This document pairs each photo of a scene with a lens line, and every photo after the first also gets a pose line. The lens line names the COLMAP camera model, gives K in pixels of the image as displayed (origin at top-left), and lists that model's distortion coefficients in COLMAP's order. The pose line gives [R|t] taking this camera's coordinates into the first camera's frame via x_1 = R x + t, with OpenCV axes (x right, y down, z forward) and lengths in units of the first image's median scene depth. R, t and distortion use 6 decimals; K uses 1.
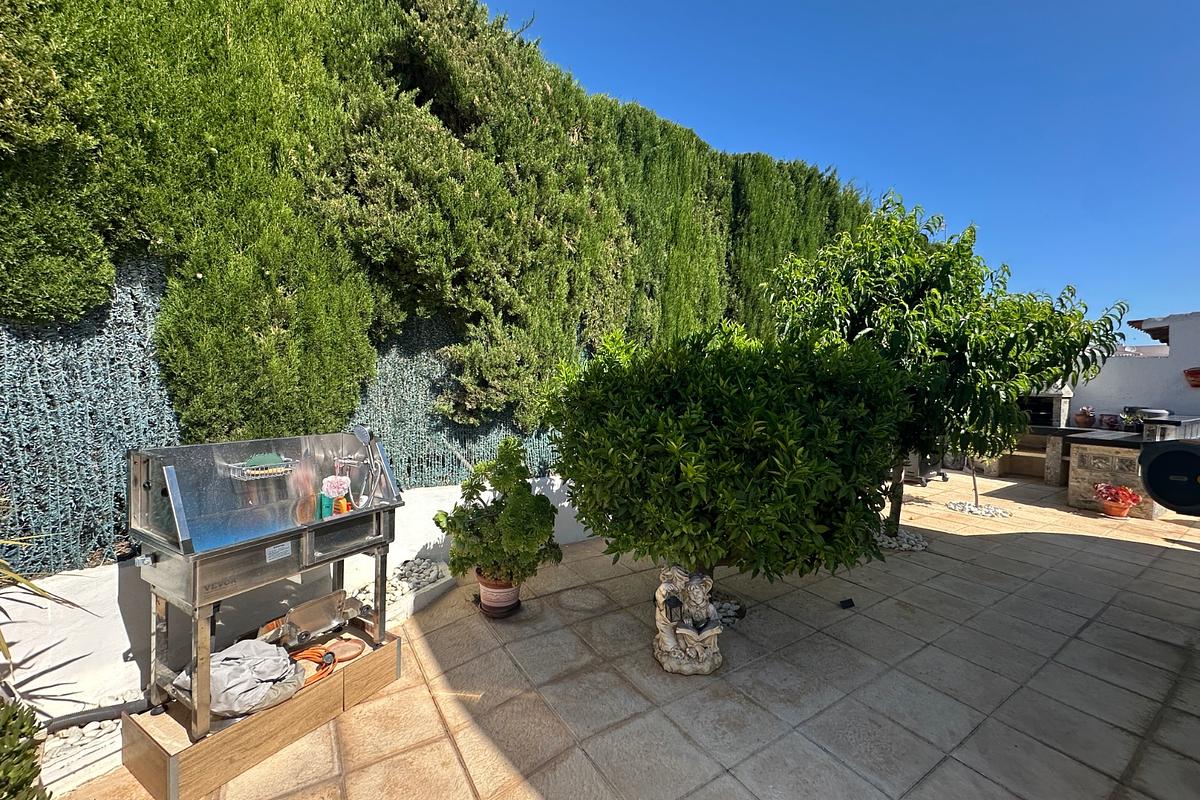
lens RADIAL K [[477.1, 0, 599.7], [0, 477.1, 392.8], [0, 0, 1]] dist [-0.000713, 0.000689]
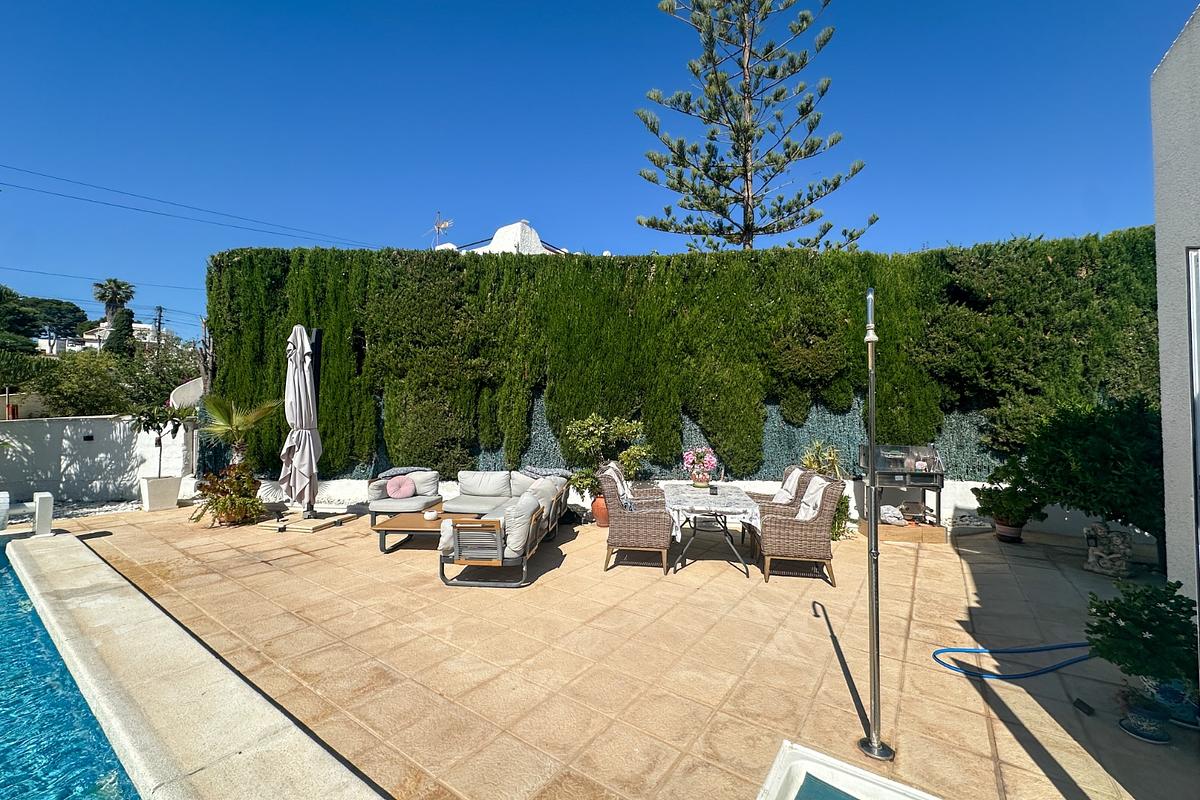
lens RADIAL K [[477.1, 0, 600.2], [0, 477.1, 401.0], [0, 0, 1]] dist [-0.000713, 0.000689]
pose [[0.378185, -0.046170, -0.924578, 1.026508], [-0.027158, 0.997772, -0.060933, 0.037332], [0.925332, 0.048153, 0.376089, -1.381961]]
